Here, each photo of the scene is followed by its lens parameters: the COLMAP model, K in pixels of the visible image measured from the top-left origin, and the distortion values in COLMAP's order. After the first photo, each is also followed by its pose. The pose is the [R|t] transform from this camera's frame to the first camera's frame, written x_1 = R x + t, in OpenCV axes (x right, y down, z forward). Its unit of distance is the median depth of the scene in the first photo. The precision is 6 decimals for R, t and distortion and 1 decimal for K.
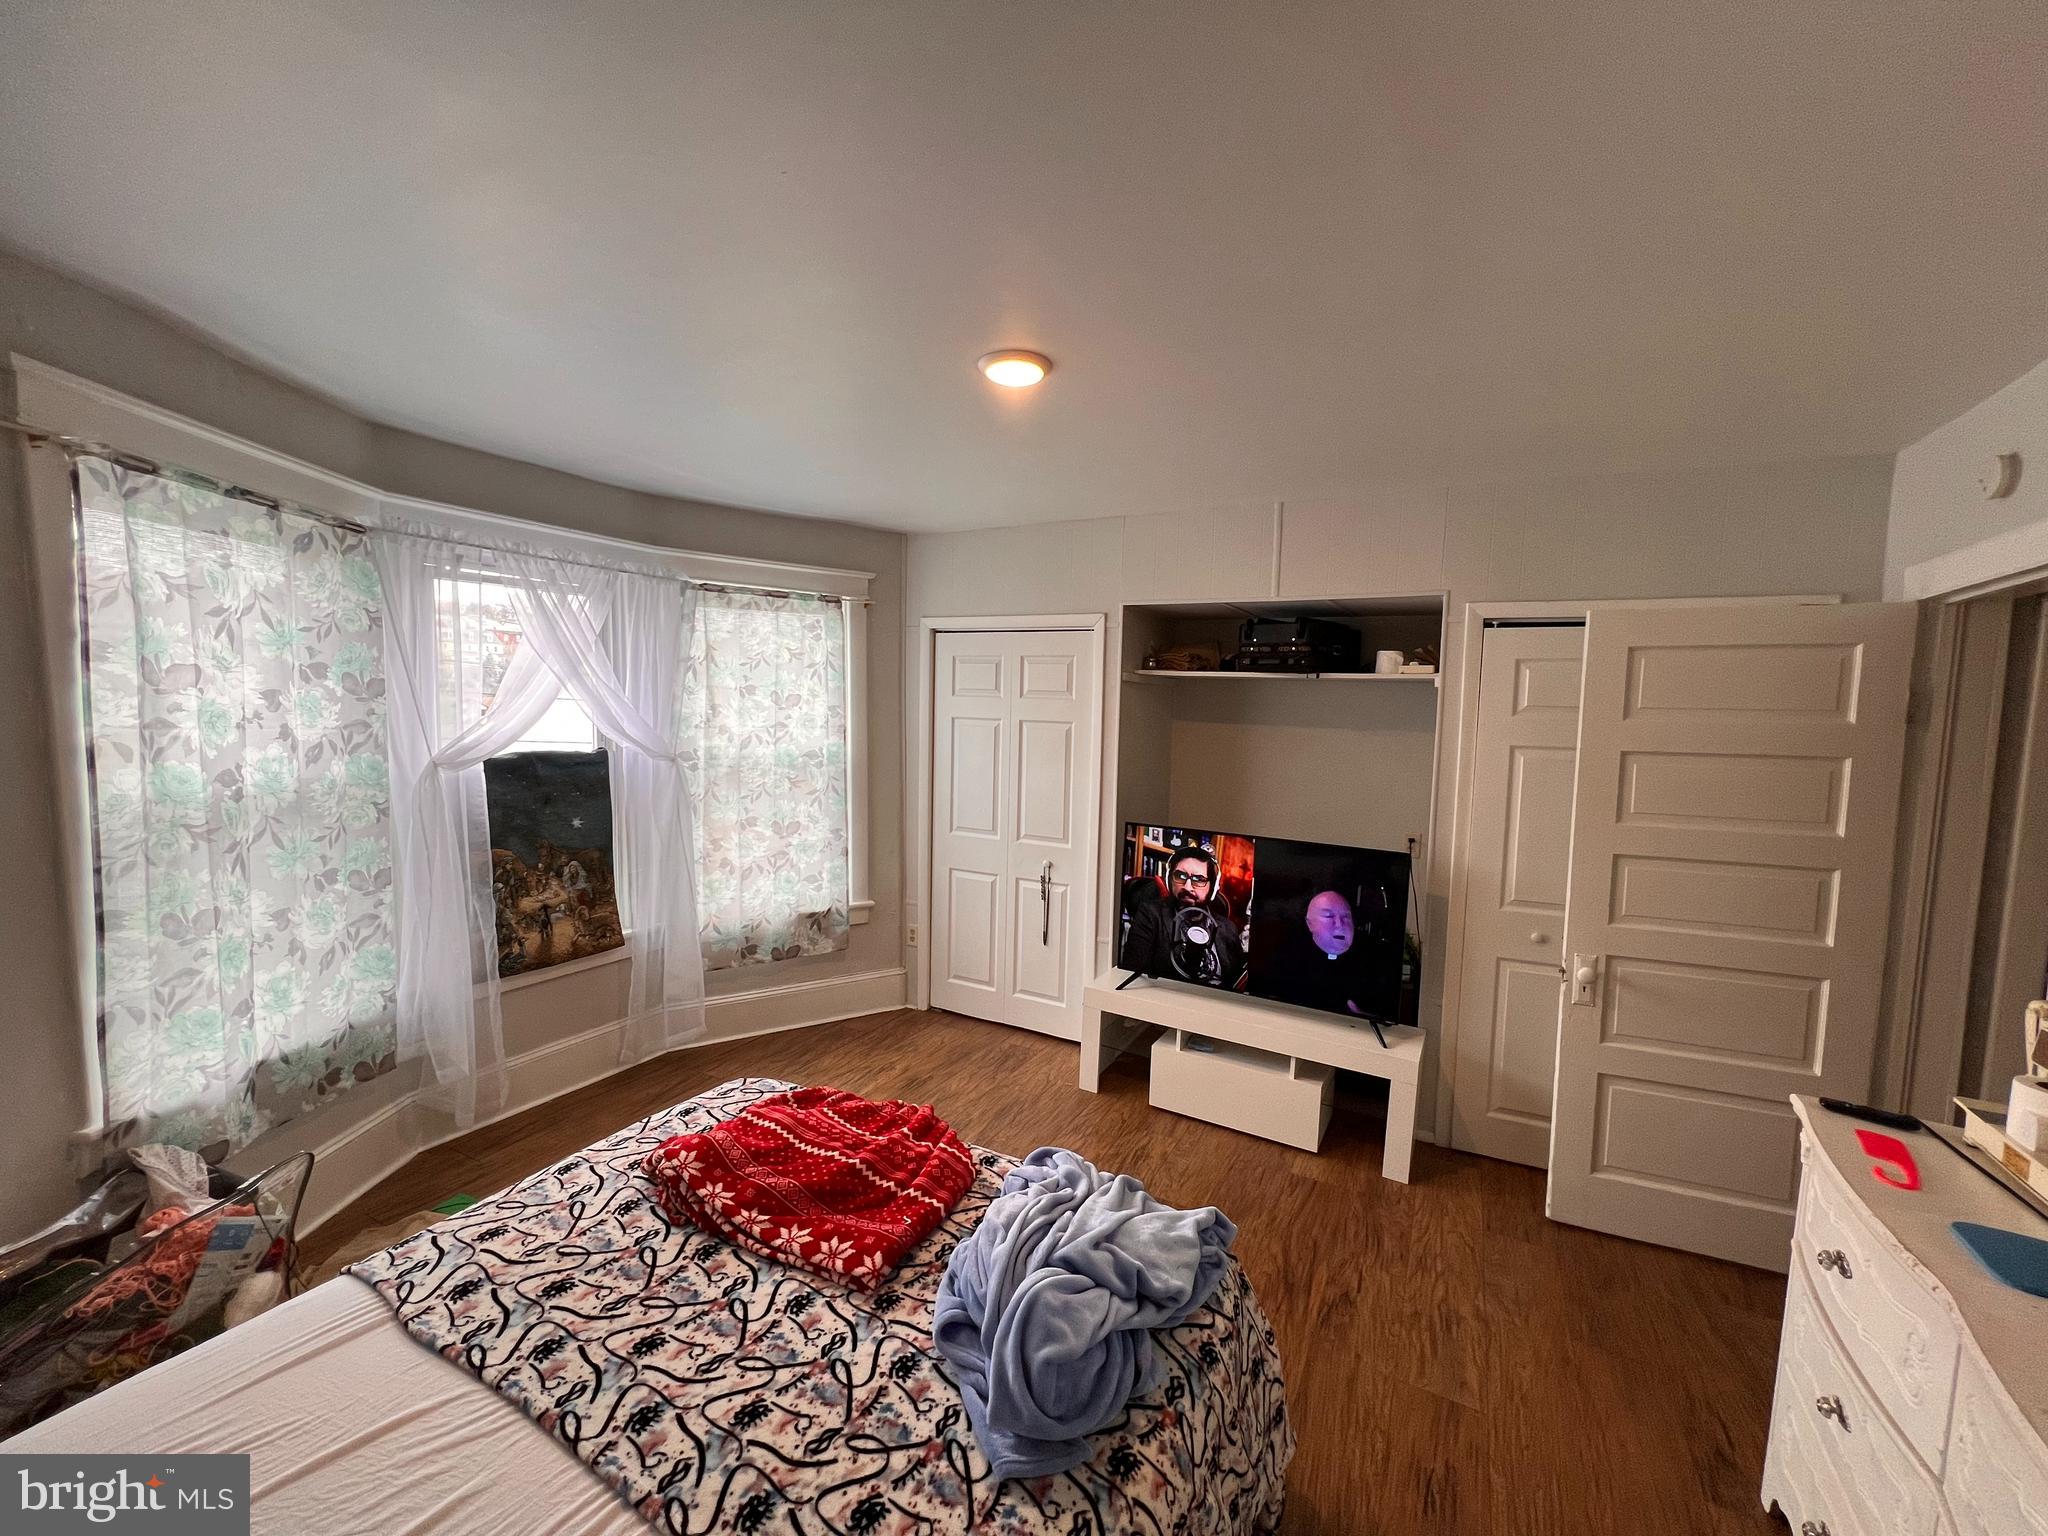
lens RADIAL K [[821.4, 0, 1023.1], [0, 821.4, 768.2], [0, 0, 1]] dist [-0.002308, 0.000602]
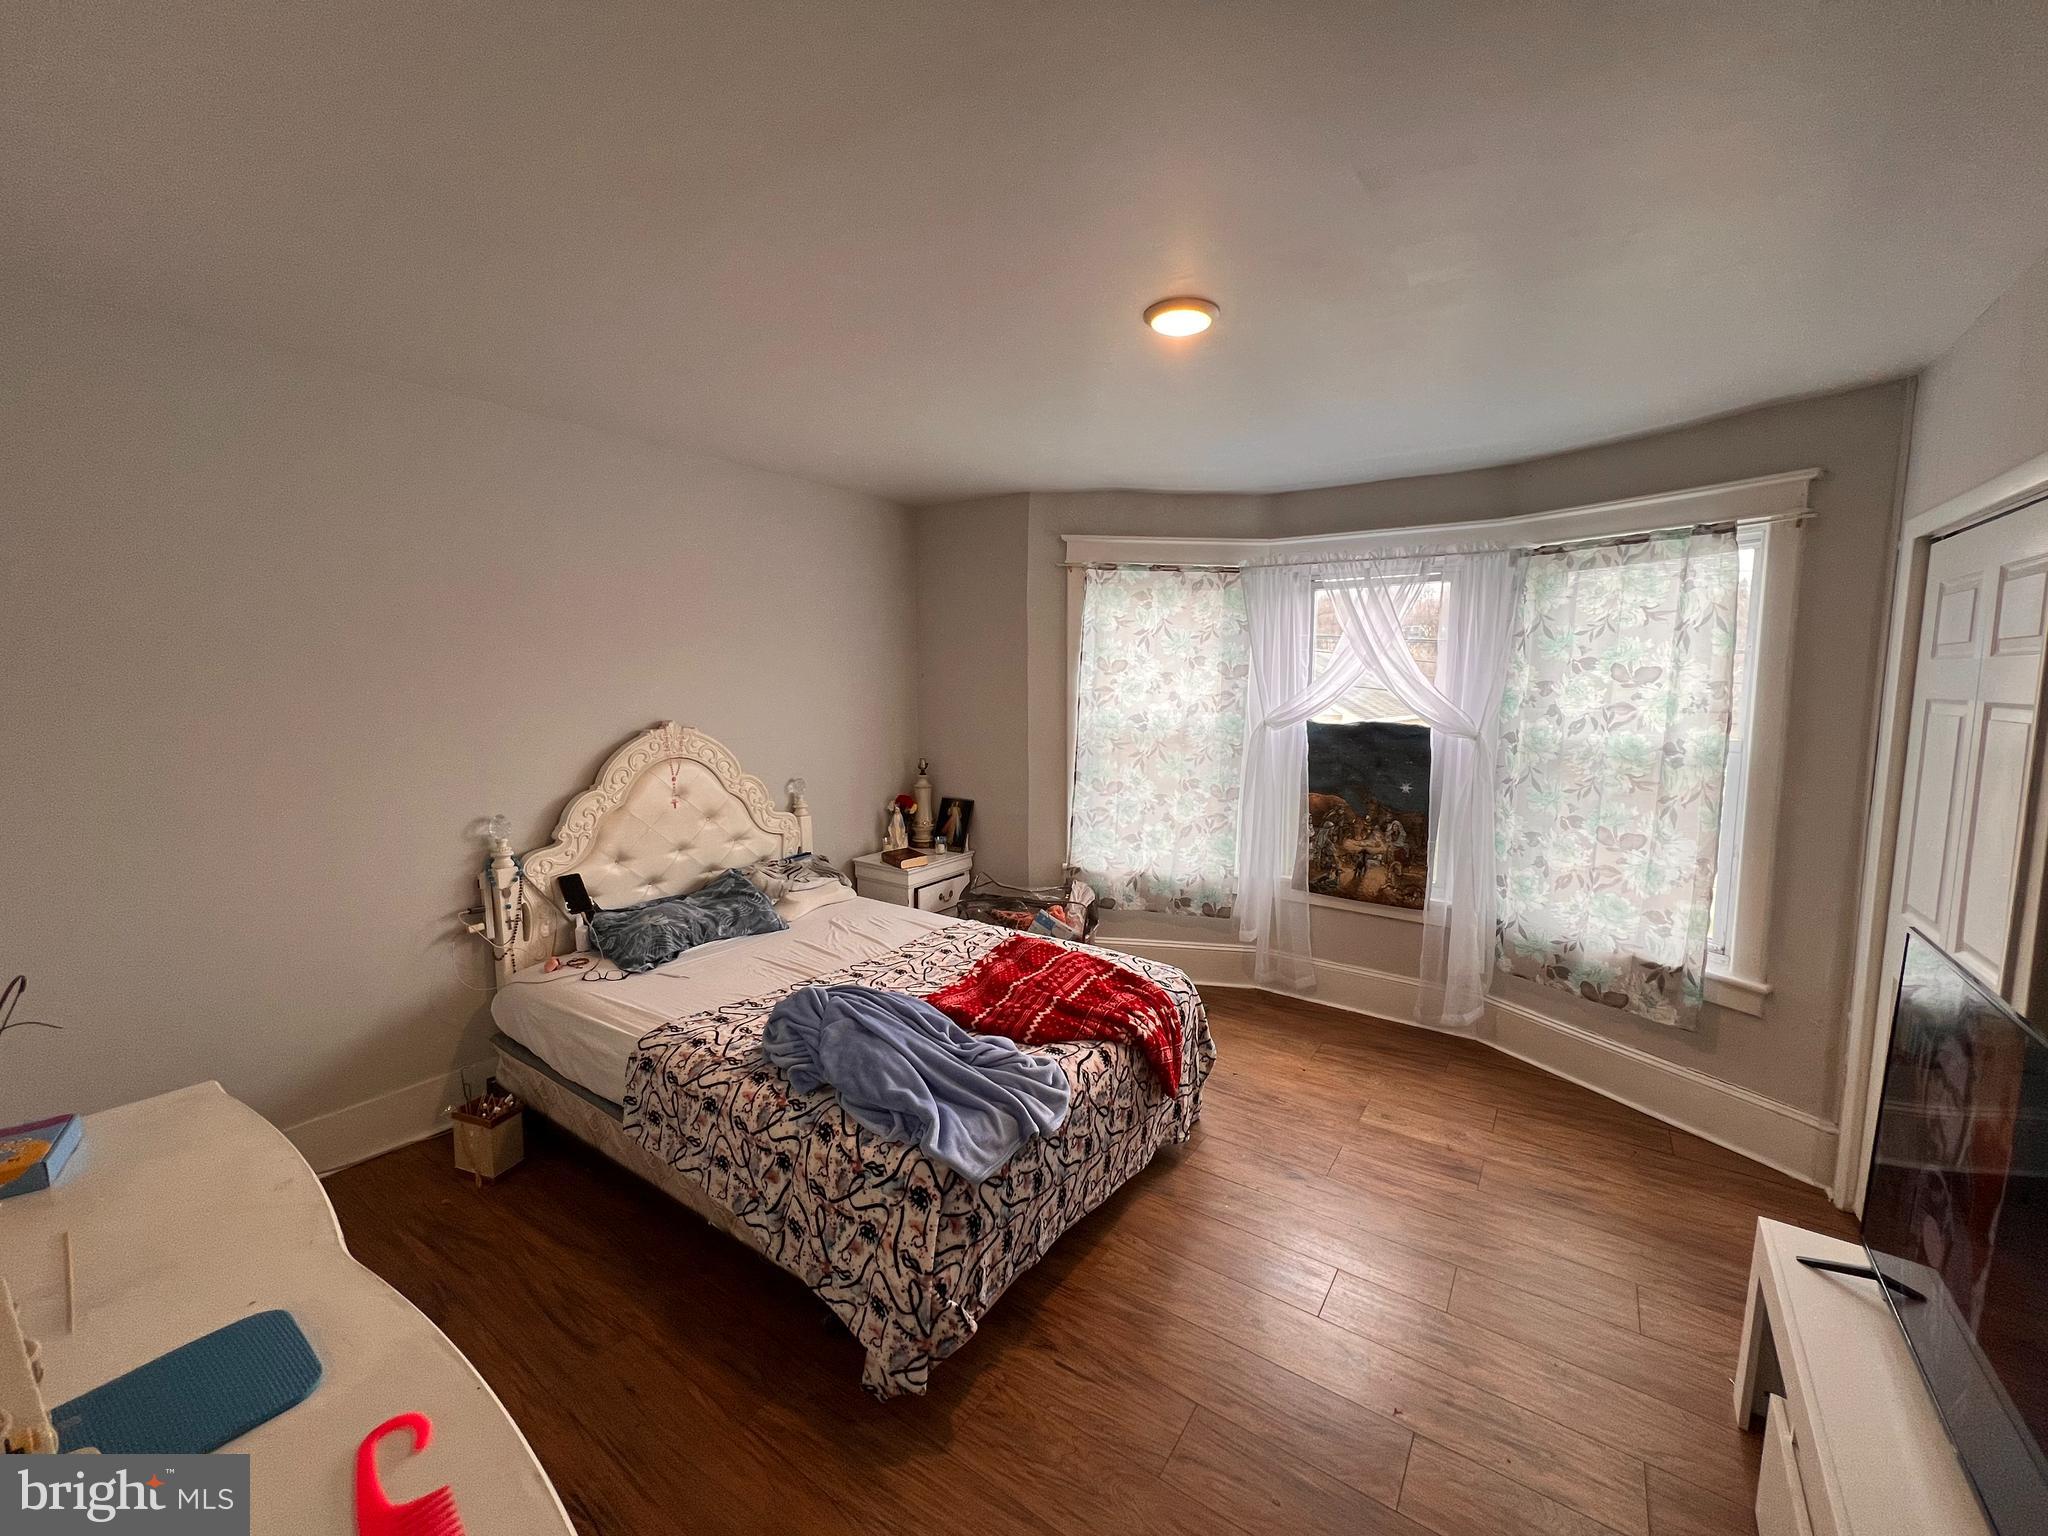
lens RADIAL K [[821.4, 0, 1016.3], [0, 821.4, 763.2], [0, 0, 1]] dist [-0.002308, 0.000602]
pose [[-0.104859, 0.075583, -0.991611, 0.637430], [-0.093368, 0.991955, 0.085482, -0.013881], [0.990094, 0.101549, -0.096959, 0.591266]]
